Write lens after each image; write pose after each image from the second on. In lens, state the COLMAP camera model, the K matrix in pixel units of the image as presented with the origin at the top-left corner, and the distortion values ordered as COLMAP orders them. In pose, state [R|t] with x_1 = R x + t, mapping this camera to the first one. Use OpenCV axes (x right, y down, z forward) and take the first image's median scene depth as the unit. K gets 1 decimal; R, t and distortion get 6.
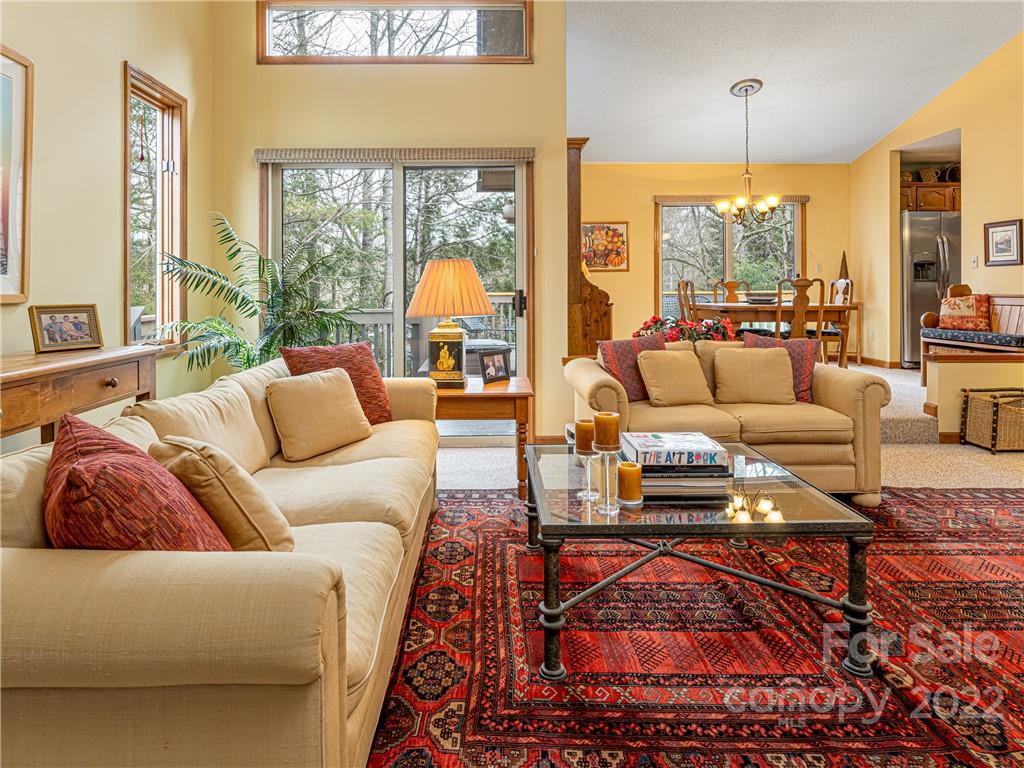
lens RADIAL K [[630.4, 0, 501.6], [0, 630.4, 290.7], [0, 0, 1]] dist [-0.002595, -0.000157]
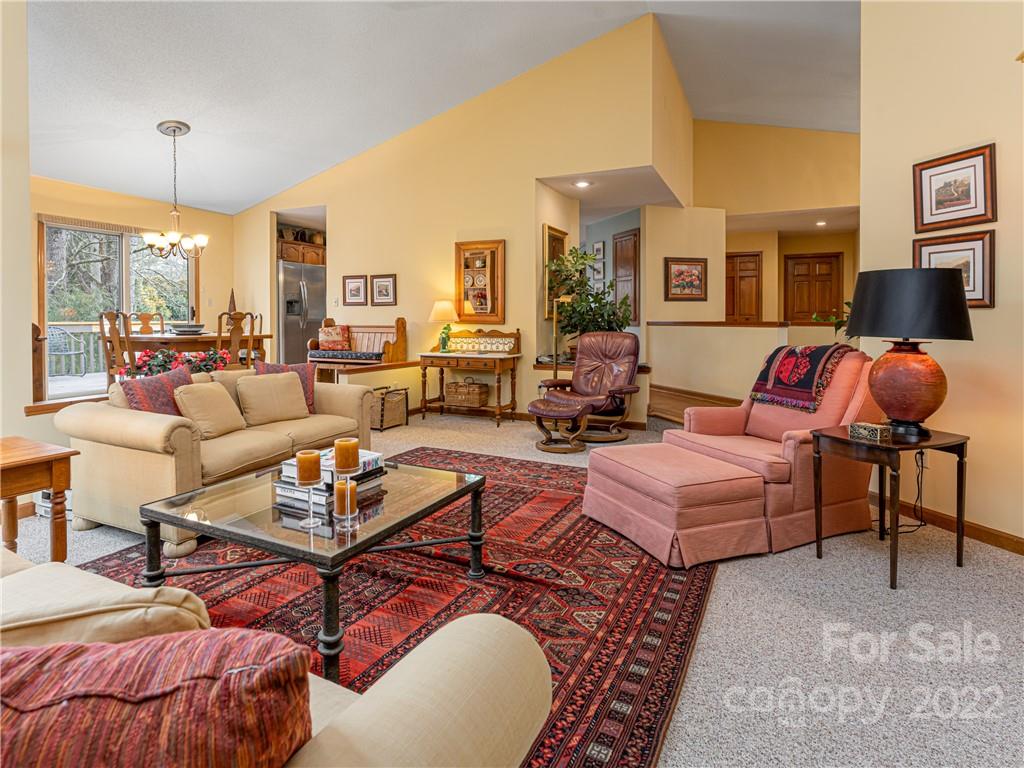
lens RADIAL K [[547.6, 0, 497.3], [0, 547.6, 323.5], [0, 0, 1]] dist [0.002177, 0.001141]
pose [[0.470939, -0.000916, 0.882165, -0.179149], [-0.005072, 0.999980, 0.003746, -0.004616], [-0.882151, -0.006239, 0.470925, 0.101597]]
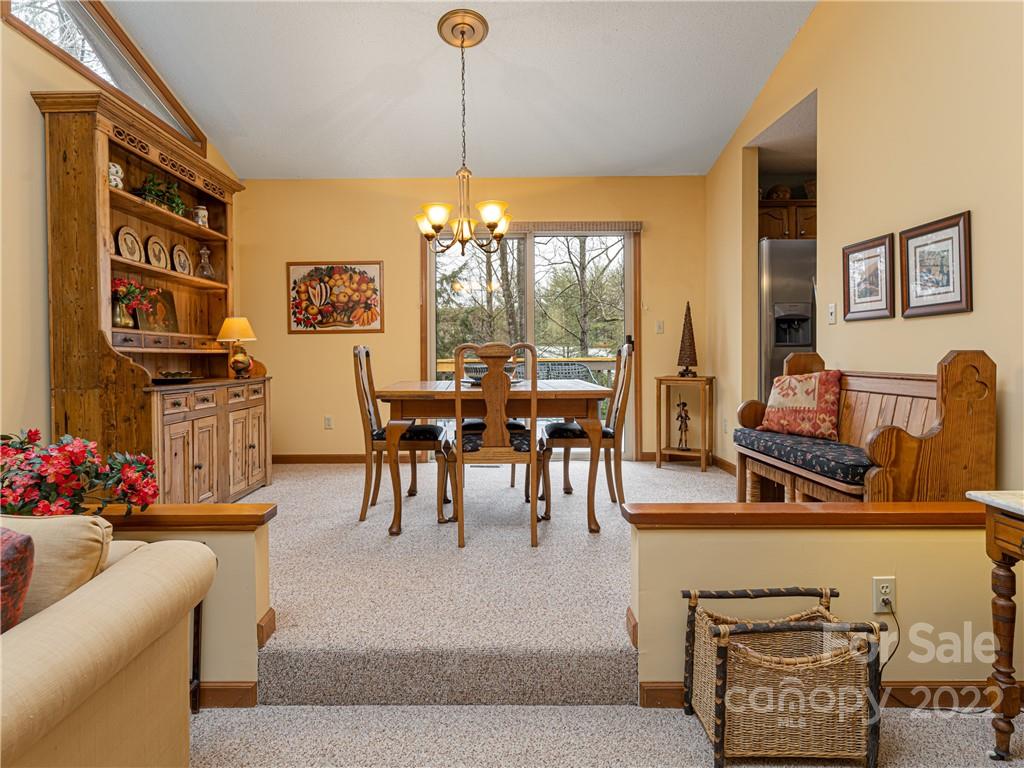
lens RADIAL K [[630.4, 0, 490.4], [0, 630.4, 356.6], [0, 0, 1]] dist [-0.002595, -0.000157]
pose [[0.999721, -0.001383, -0.023580, 0.475295], [0.001498, 0.999987, 0.004823, -0.010078], [0.023573, -0.004857, 0.999710, 0.432131]]
